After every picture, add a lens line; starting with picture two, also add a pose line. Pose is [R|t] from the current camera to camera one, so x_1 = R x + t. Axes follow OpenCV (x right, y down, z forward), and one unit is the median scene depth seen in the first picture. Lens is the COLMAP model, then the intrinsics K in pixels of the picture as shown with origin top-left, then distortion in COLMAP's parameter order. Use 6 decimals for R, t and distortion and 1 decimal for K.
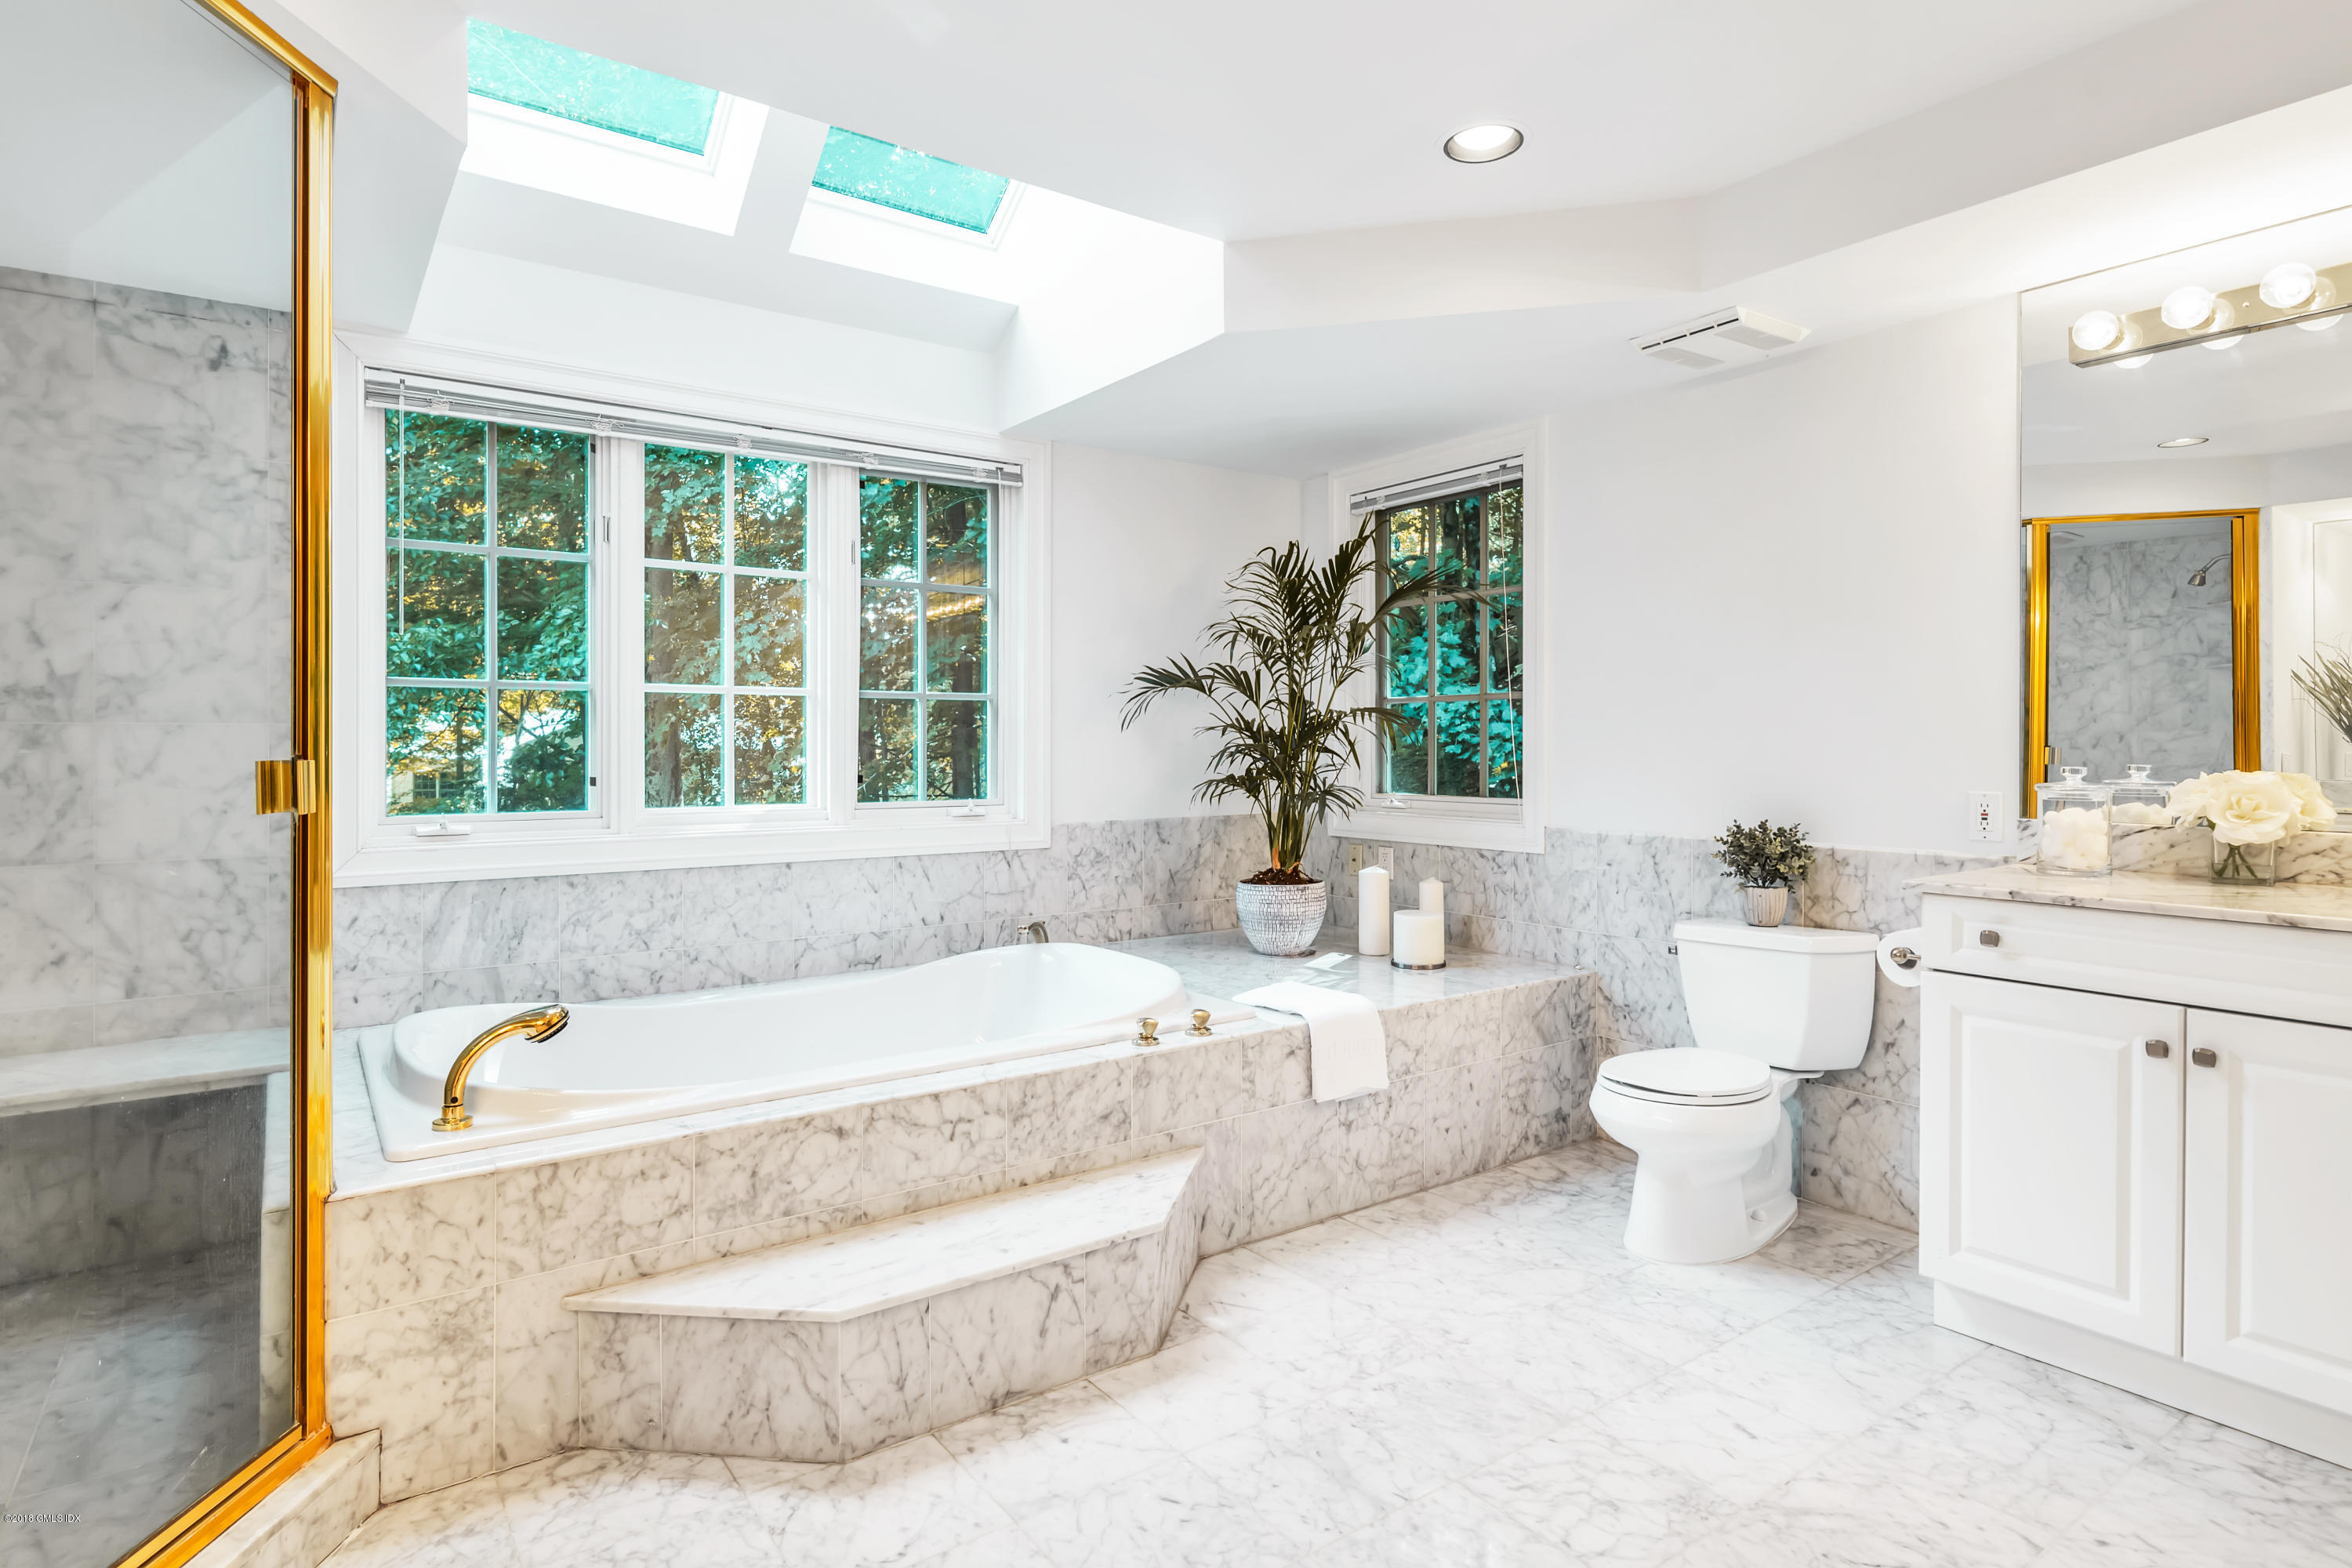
lens RADIAL K [[1233.9, 0, 1174.9], [0, 1233.9, 735.6], [0, 0, 1]] dist [0.002729, -0.000994]
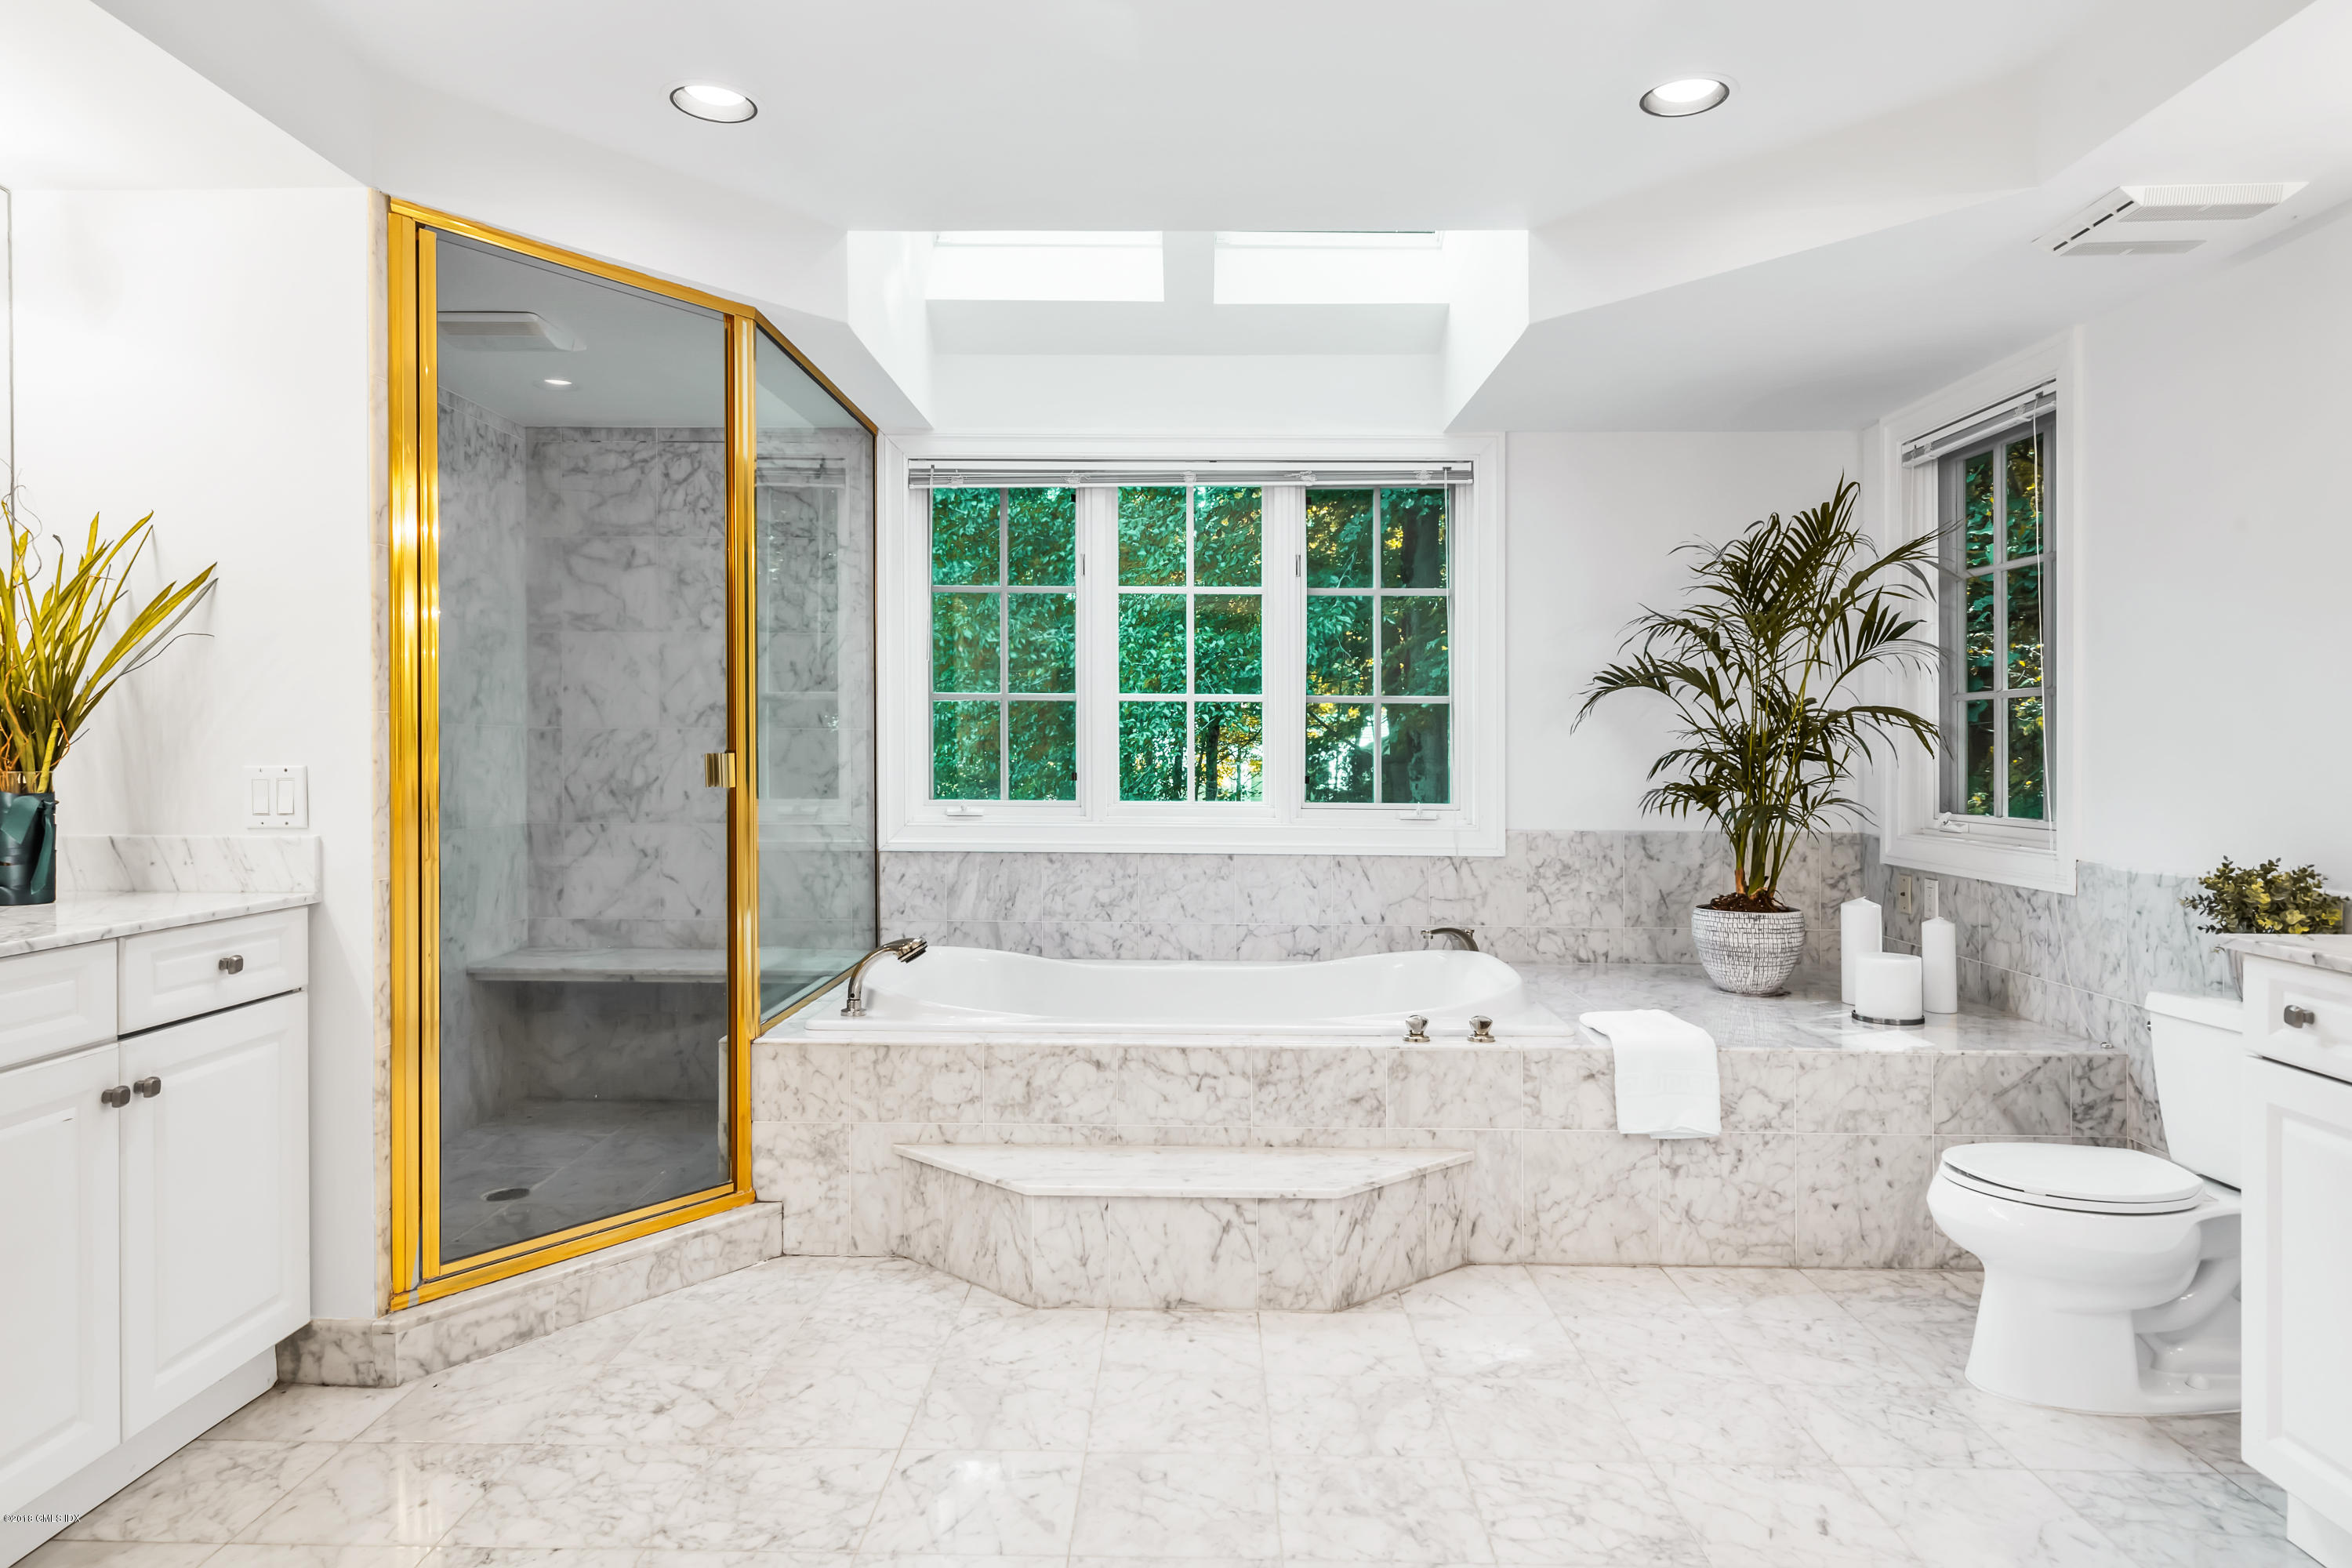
lens RADIAL K [[1457.0, 0, 1177.0], [0, 1457.0, 738.7], [0, 0, 1]] dist [0.007852, 0.000790]
pose [[0.802928, 0.003128, -0.596067, 0.503878], [-0.003362, 0.999994, 0.000719, -0.000673], [0.596066, 0.001426, 0.802934, -0.083667]]
